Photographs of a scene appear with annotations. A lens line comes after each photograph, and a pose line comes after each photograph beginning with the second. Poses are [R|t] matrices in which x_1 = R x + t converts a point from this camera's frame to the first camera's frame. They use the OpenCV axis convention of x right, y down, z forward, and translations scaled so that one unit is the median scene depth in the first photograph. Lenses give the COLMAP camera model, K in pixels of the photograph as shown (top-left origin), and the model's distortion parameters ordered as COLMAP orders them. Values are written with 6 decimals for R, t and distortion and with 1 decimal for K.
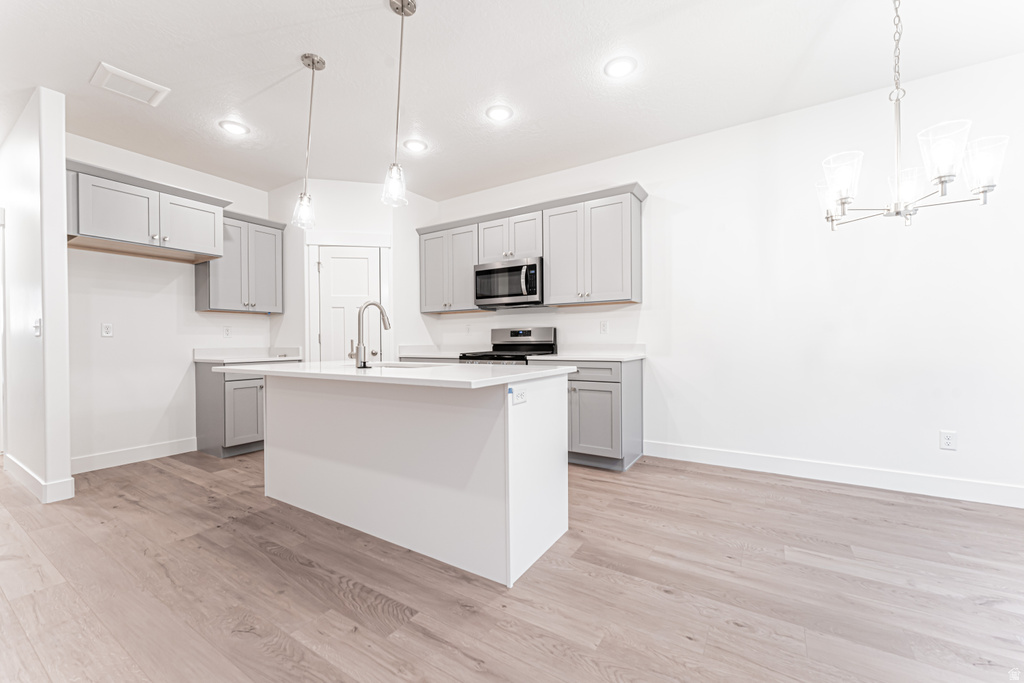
lens RADIAL K [[413.4, 0, 514.7], [0, 413.4, 342.0], [0, 0, 1]] dist [0.001966, -0.000390]
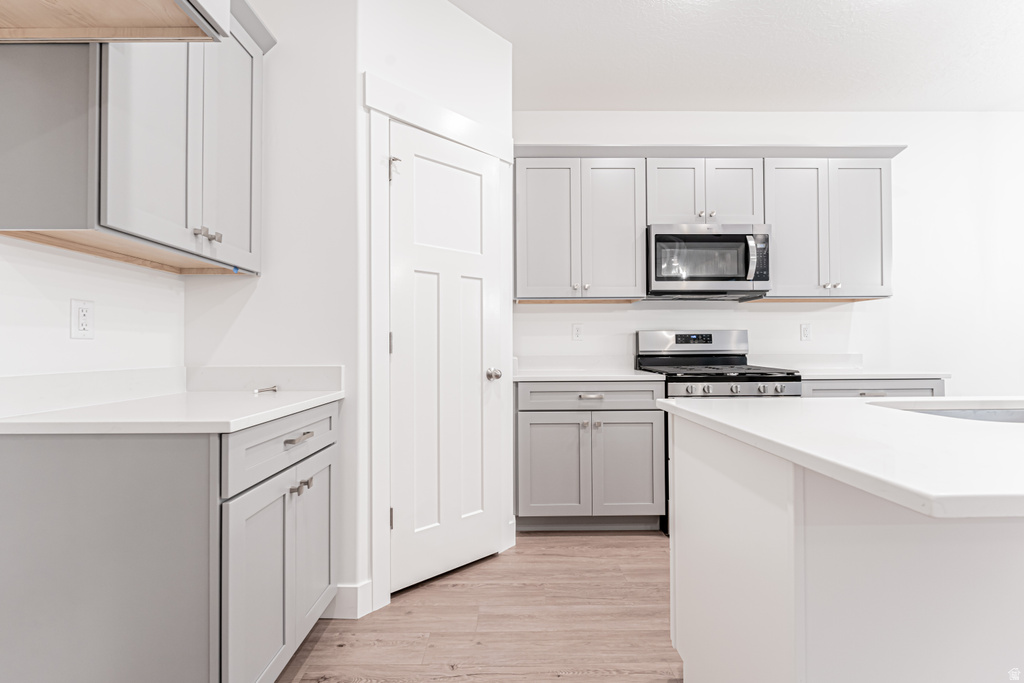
lens RADIAL K [[441.2, 0, 521.2], [0, 441.2, 340.1], [0, 0, 1]] dist [-0.002621, 0.000463]
pose [[0.837283, 0.013493, 0.546604, -0.692224], [0.000090, 0.999692, -0.024815, -0.001296], [-0.546770, 0.020826, 0.837024, 0.650697]]
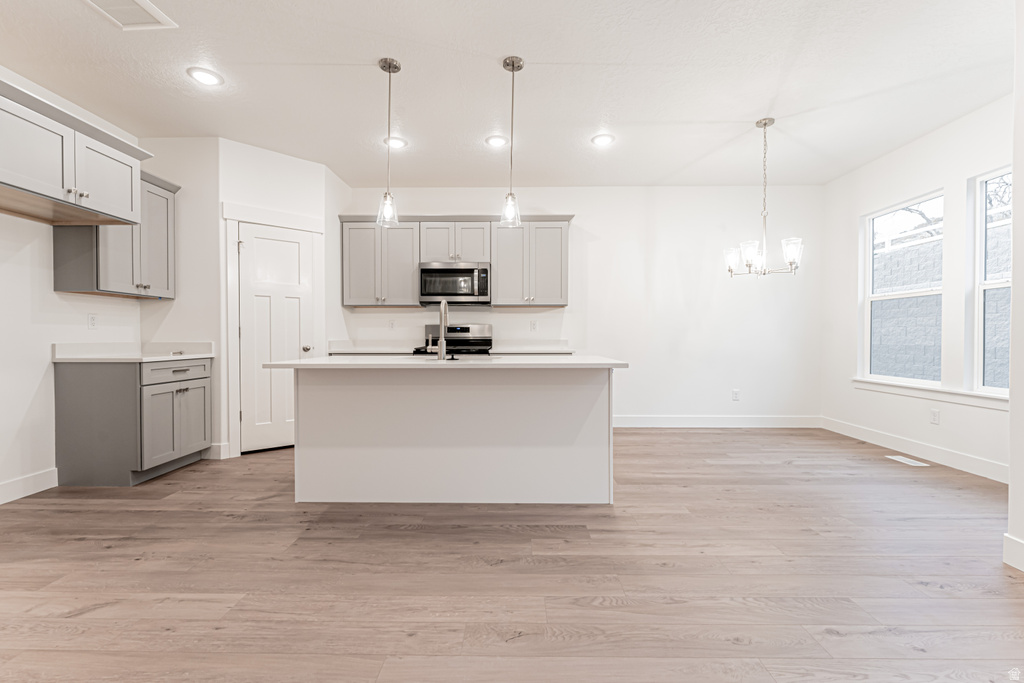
lens RADIAL K [[441.2, 0, 518.3], [0, 441.2, 340.4], [0, 0, 1]] dist [-0.002621, 0.000463]
pose [[0.847850, 0.003067, 0.530227, -0.536470], [-0.004929, 0.999986, 0.002098, 0.004941], [-0.530213, -0.004393, 0.847853, -0.071781]]
